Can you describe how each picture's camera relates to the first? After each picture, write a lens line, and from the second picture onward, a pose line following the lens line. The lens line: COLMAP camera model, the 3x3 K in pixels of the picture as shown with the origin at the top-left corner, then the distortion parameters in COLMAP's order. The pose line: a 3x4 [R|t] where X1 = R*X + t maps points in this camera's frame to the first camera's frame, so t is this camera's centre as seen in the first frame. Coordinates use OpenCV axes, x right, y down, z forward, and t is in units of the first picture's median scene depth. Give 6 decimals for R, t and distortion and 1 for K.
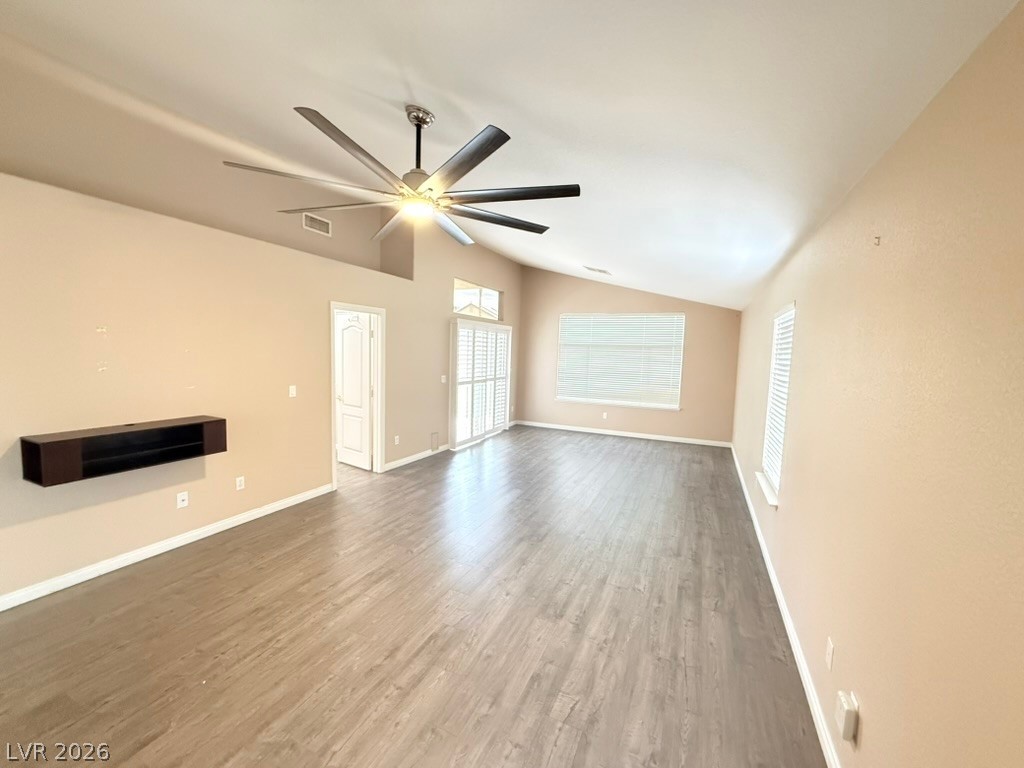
lens RADIAL K [[407.1, 0, 510.1], [0, 407.1, 381.9], [0, 0, 1]] dist [0.000040, -0.000226]
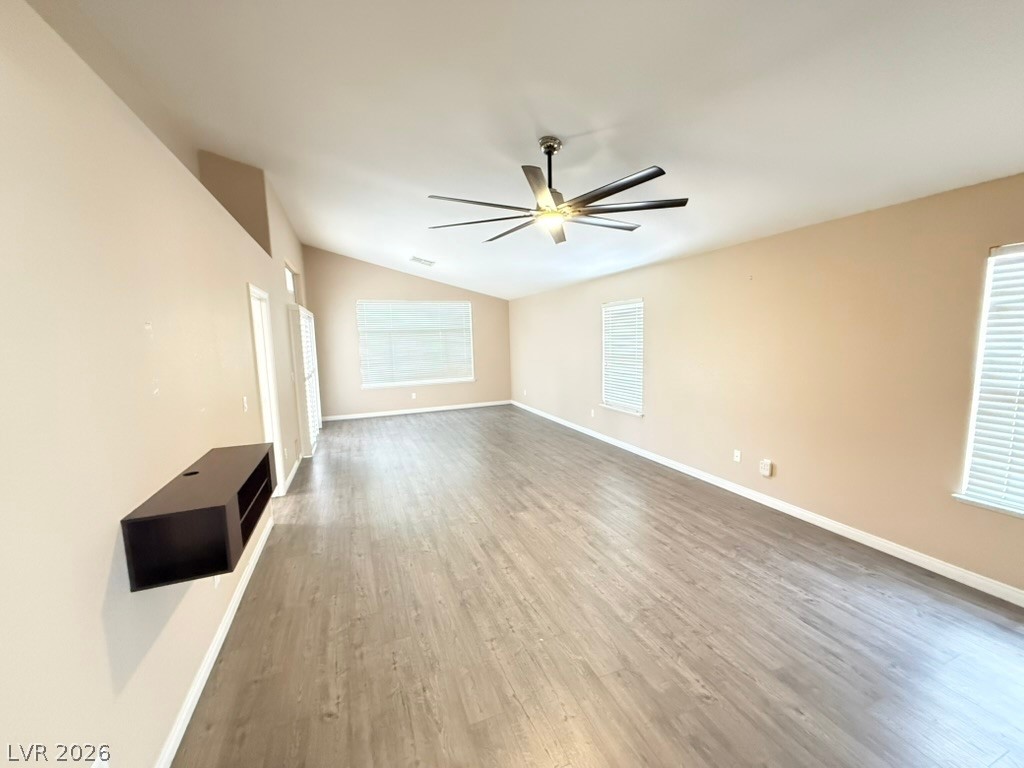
lens RADIAL K [[407.1, 0, 508.7], [0, 407.1, 383.8], [0, 0, 1]] dist [0.000040, -0.000226]
pose [[0.692817, -0.132303, 0.708872, -0.900778], [0.103569, 0.991090, 0.083752, -0.034222], [-0.713637, 0.015392, 0.700347, 0.164530]]
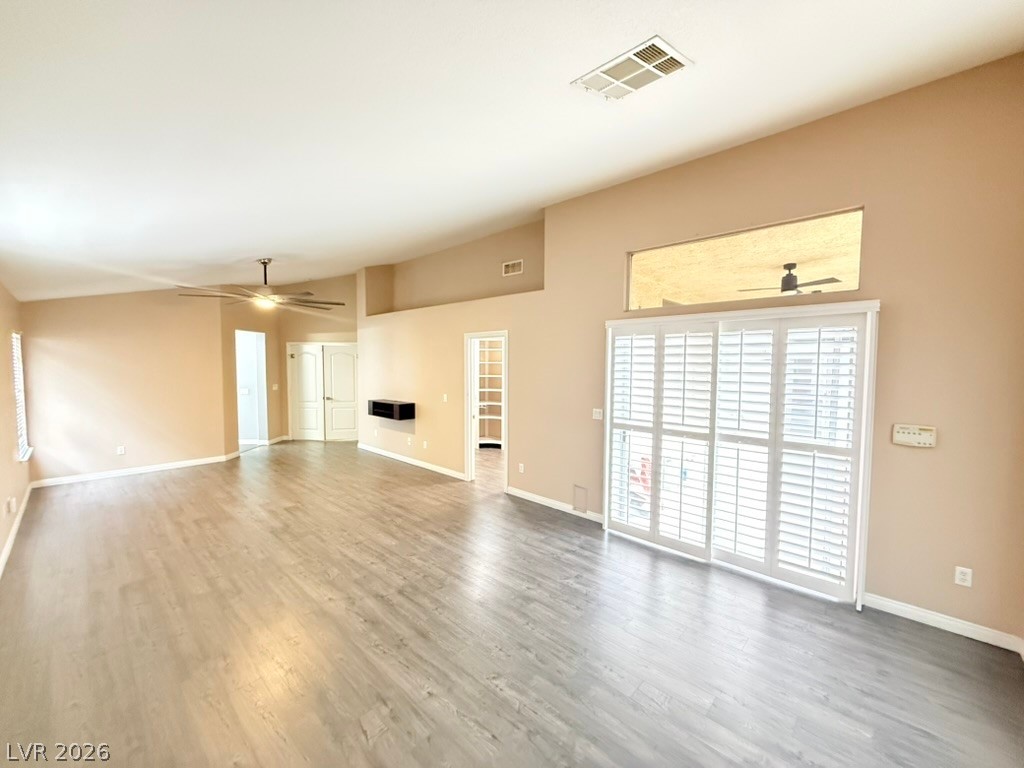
lens RADIAL K [[407.1, 0, 511.8], [0, 407.1, 381.9], [0, 0, 1]] dist [0.000040, -0.000226]
pose [[-0.307434, 0.011399, -0.951501, 1.029623], [-0.088077, 0.995295, 0.040382, -0.148006], [0.947484, 0.096220, -0.304984, 2.103921]]
